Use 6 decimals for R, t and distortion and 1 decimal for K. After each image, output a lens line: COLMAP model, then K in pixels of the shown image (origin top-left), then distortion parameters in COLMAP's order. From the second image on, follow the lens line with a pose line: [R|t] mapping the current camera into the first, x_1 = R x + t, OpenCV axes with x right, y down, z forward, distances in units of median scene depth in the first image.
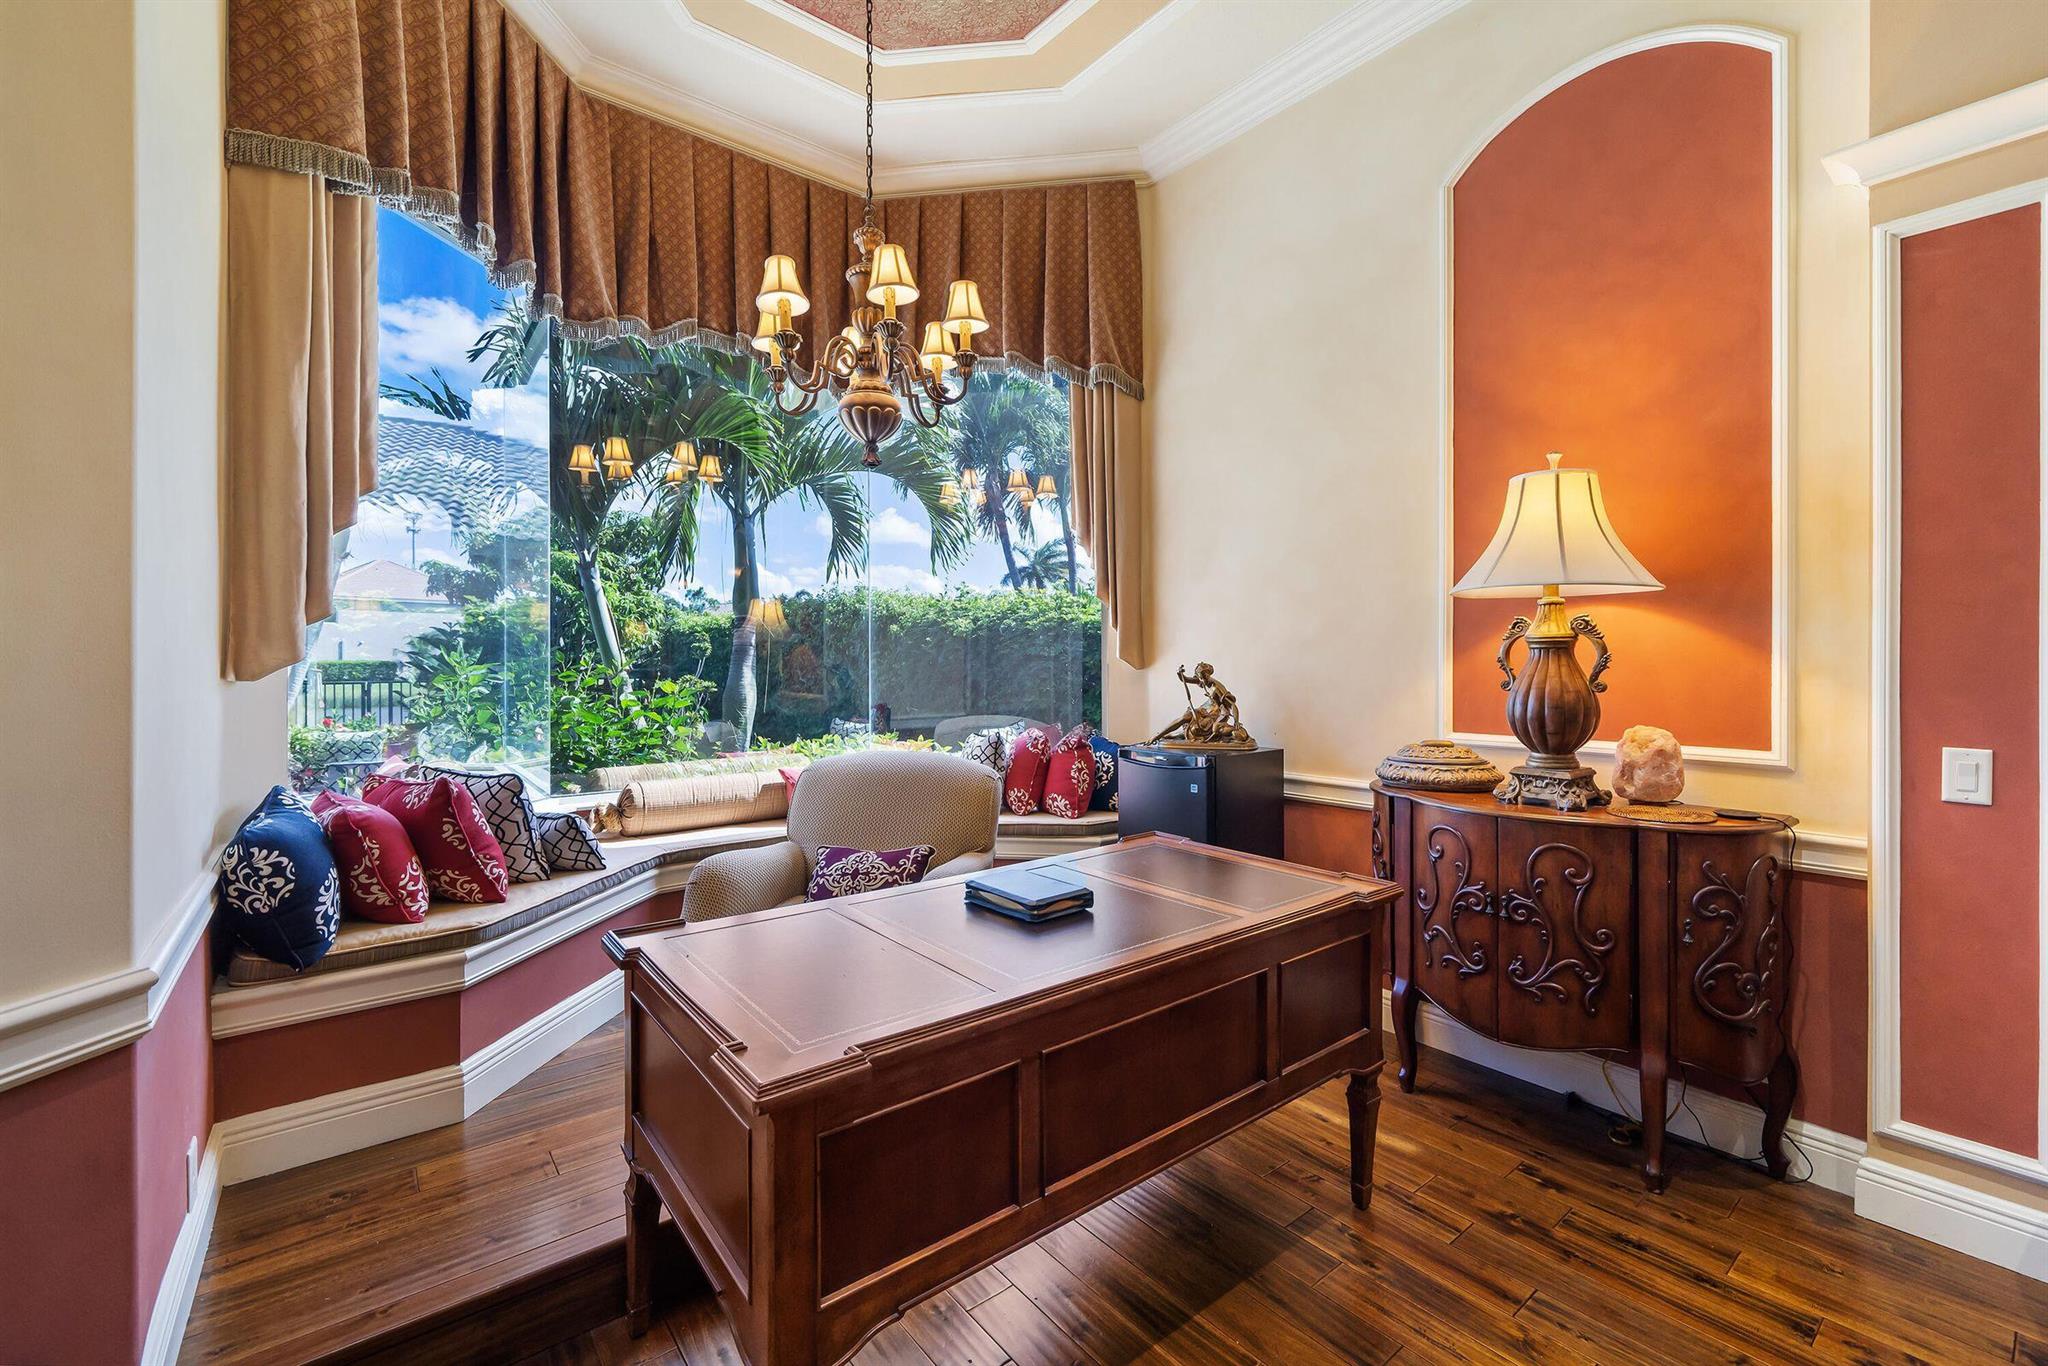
lens RADIAL K [[868.8, 0, 1044.4], [0, 868.8, 667.9], [0, 0, 1]] dist [0.000418, -0.000031]
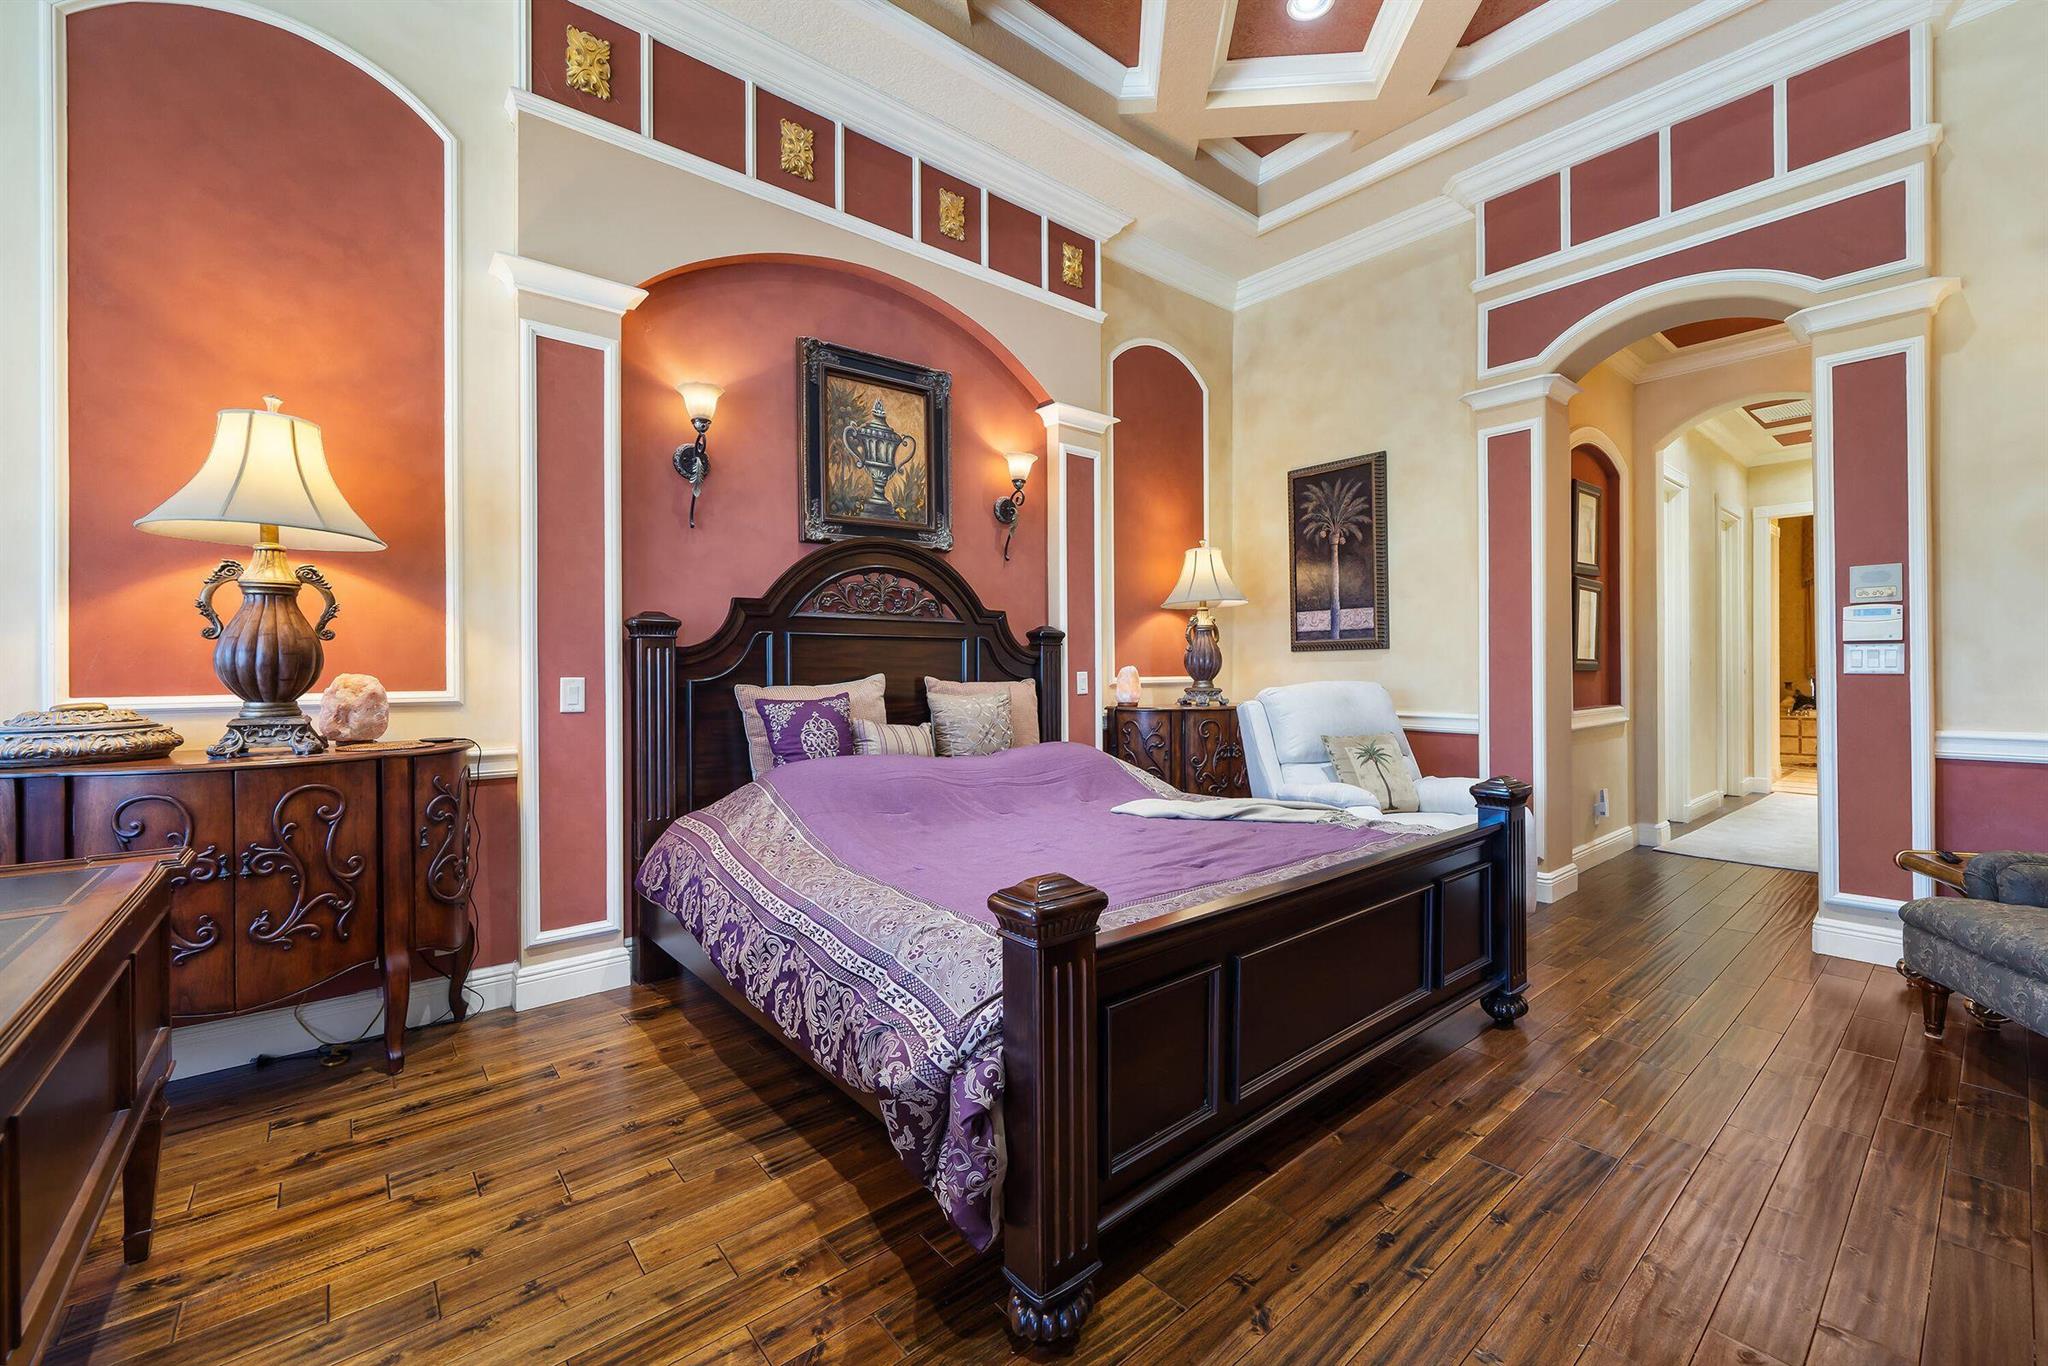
lens RADIAL K [[823.6, 0, 1024.0], [0, 823.6, 683.0], [0, 0, 1]] dist [-0.000654, -0.000059]
pose [[-0.010733, -0.010873, 0.999883, -0.377133], [0.014956, 0.999827, 0.011033, 0.083325], [-0.999831, 0.015073, -0.010569, 0.167398]]
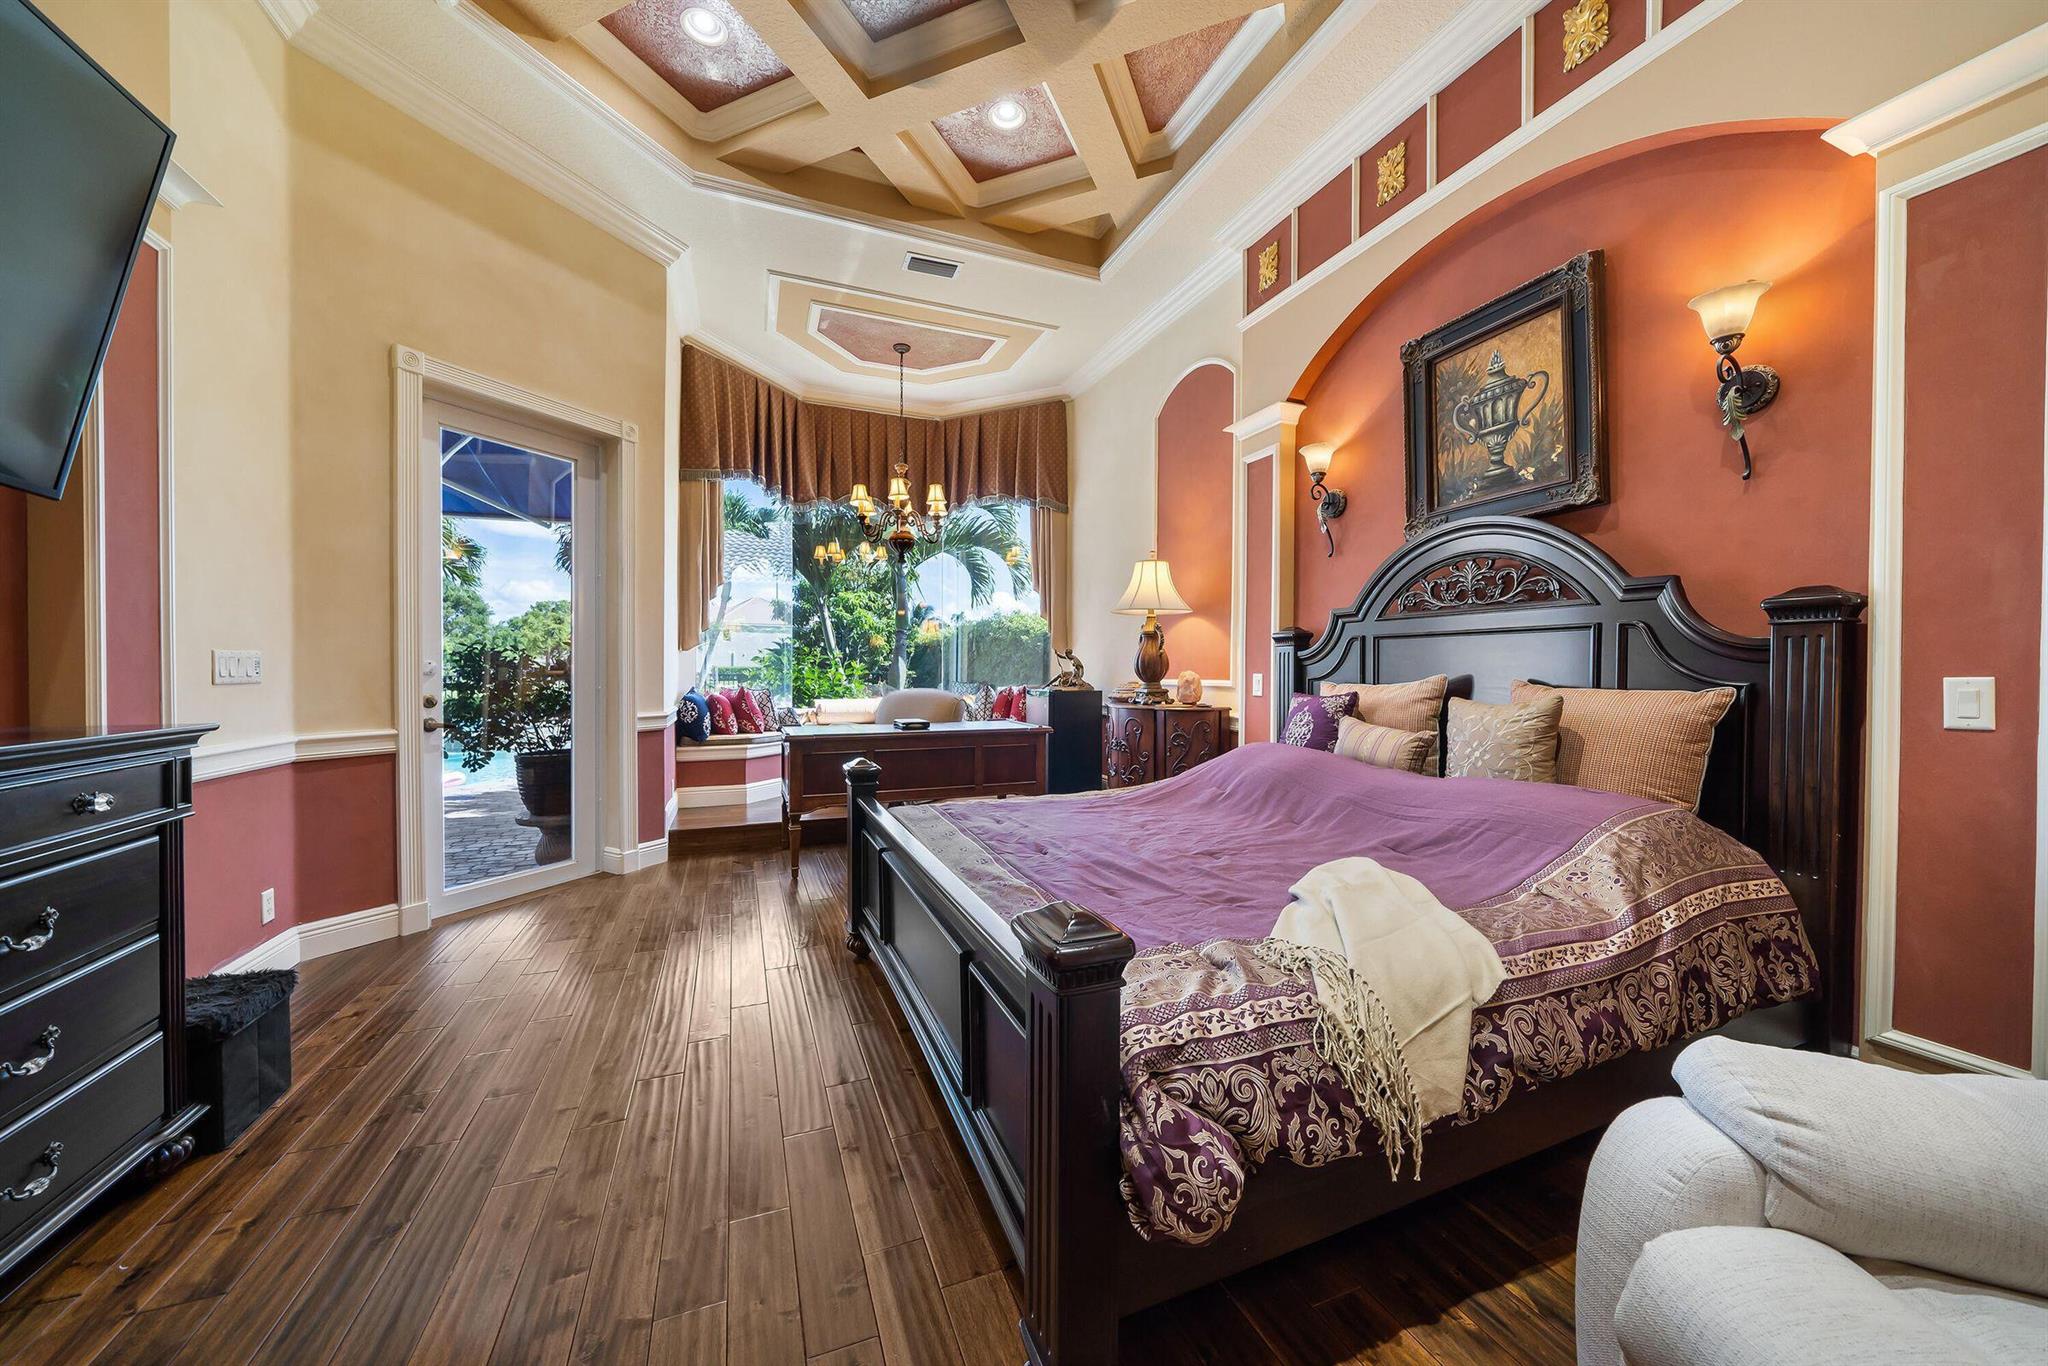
lens RADIAL K [[712.4, 0, 1024.0], [0, 712.4, 683.0], [0, 0, 1]] dist [-0.000527, -0.000053]
pose [[0.957168, 0.009280, -0.289384, 0.860665], [-0.005887, 0.999903, 0.012593, 0.081826], [0.289473, -0.010350, 0.957130, -0.956760]]
